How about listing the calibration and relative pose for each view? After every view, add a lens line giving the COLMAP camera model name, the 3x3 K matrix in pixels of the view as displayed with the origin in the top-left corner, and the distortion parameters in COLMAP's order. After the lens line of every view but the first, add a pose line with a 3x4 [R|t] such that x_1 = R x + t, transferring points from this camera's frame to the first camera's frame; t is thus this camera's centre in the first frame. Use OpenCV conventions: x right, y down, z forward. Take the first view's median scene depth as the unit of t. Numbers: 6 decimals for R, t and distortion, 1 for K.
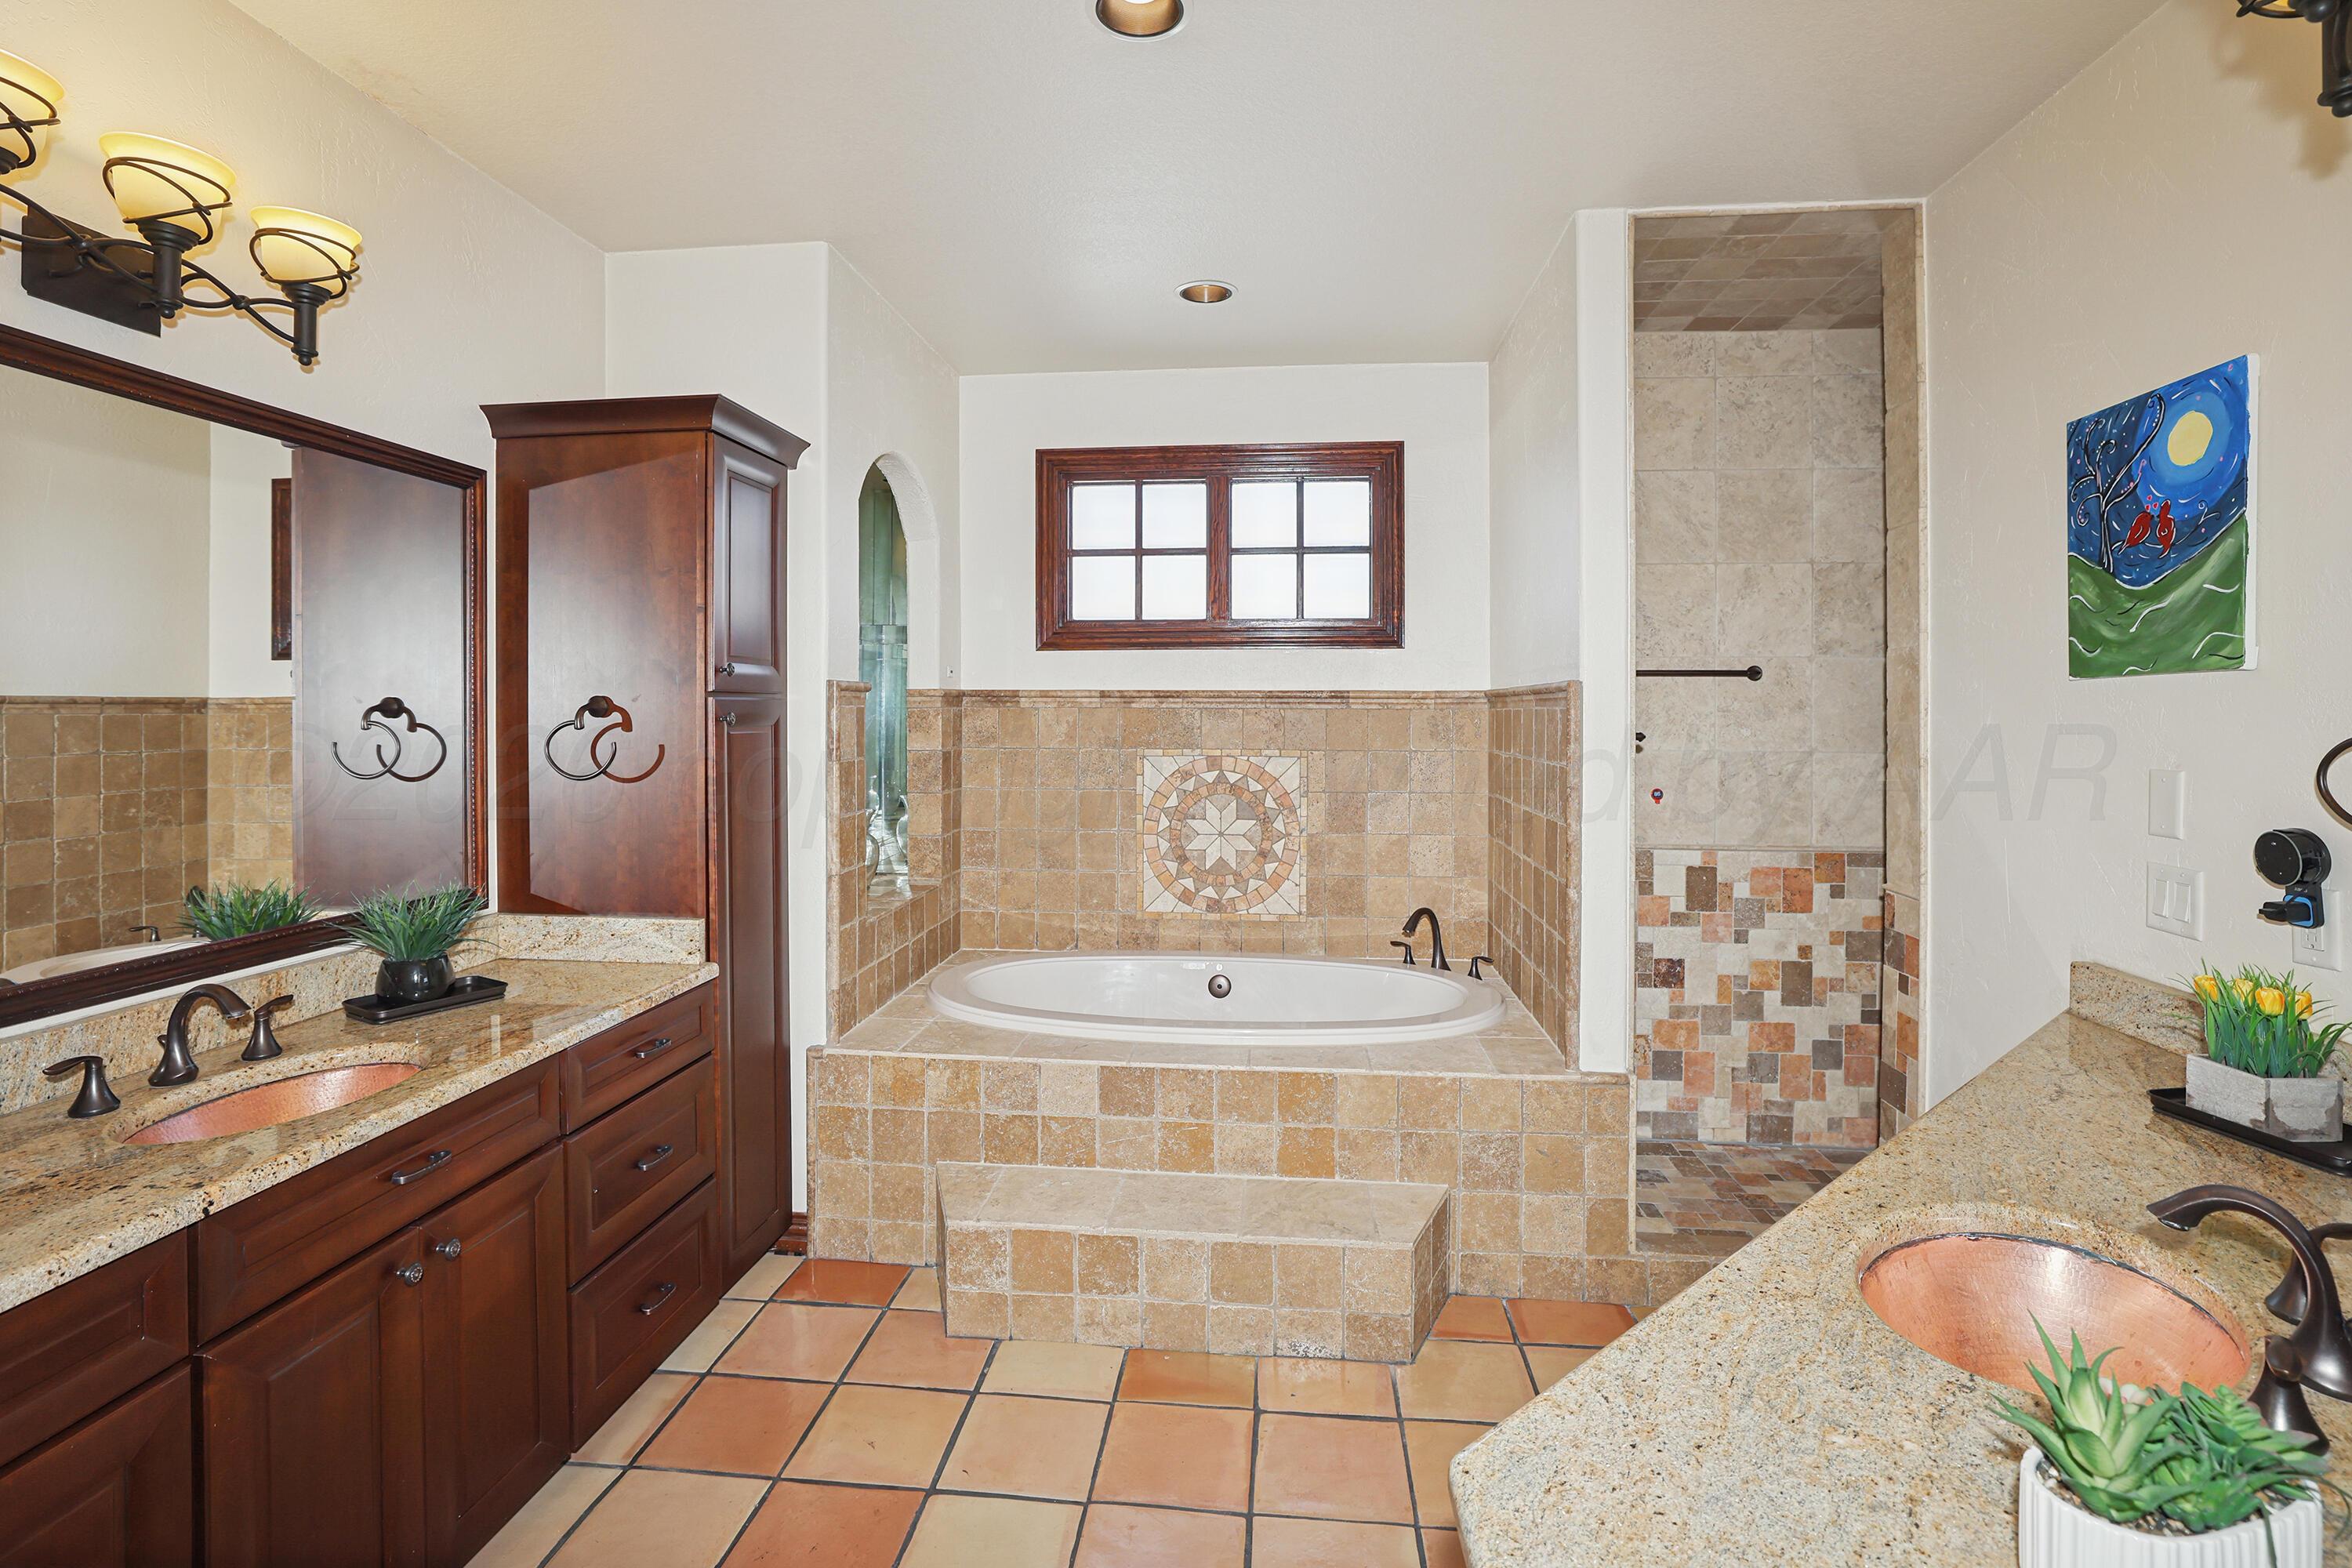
lens RADIAL K [[1074.1, 0, 1183.6], [0, 1074.1, 743.4], [0, 0, 1]] dist [-0.056131, 0.020848]
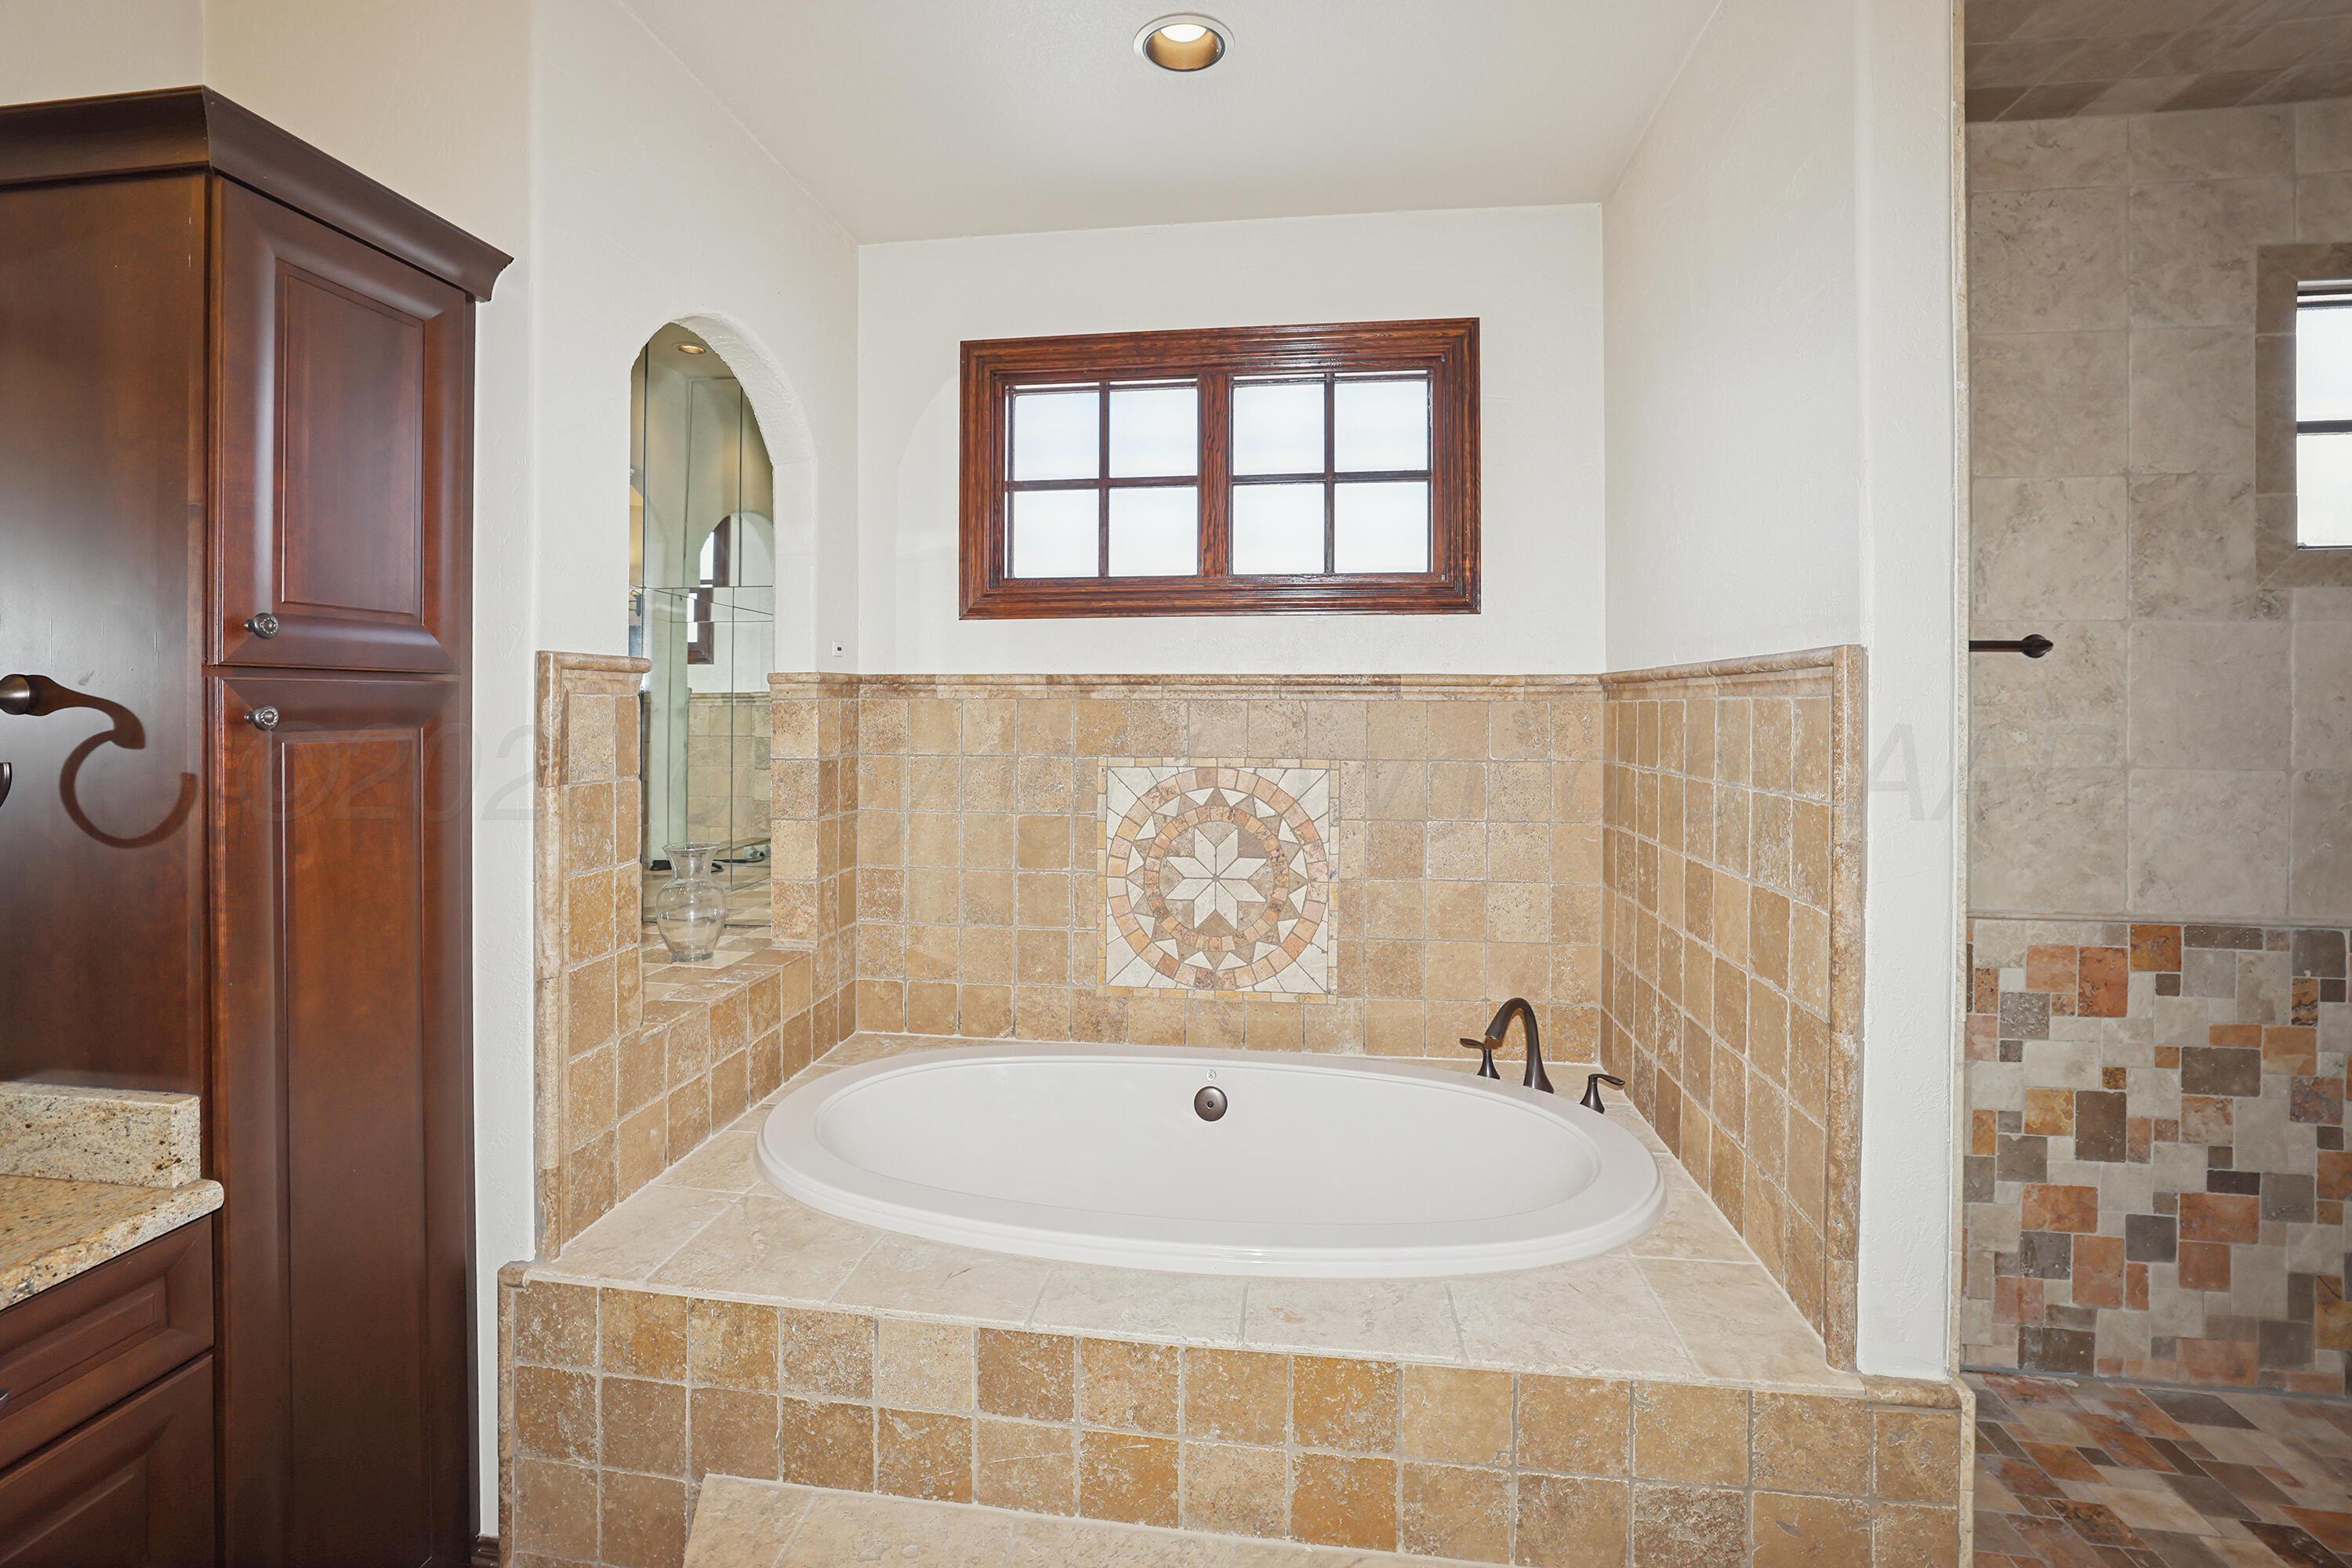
lens RADIAL K [[1030.5, 0, 1152.7], [0, 1030.5, 739.4], [0, 0, 1]] dist [-0.048627, 0.011764]
pose [[0.998621, 0.002409, -0.052443, 0.032211], [-0.002218, 0.999991, 0.003686, -0.010184], [0.052452, -0.003565, 0.998617, 0.362123]]
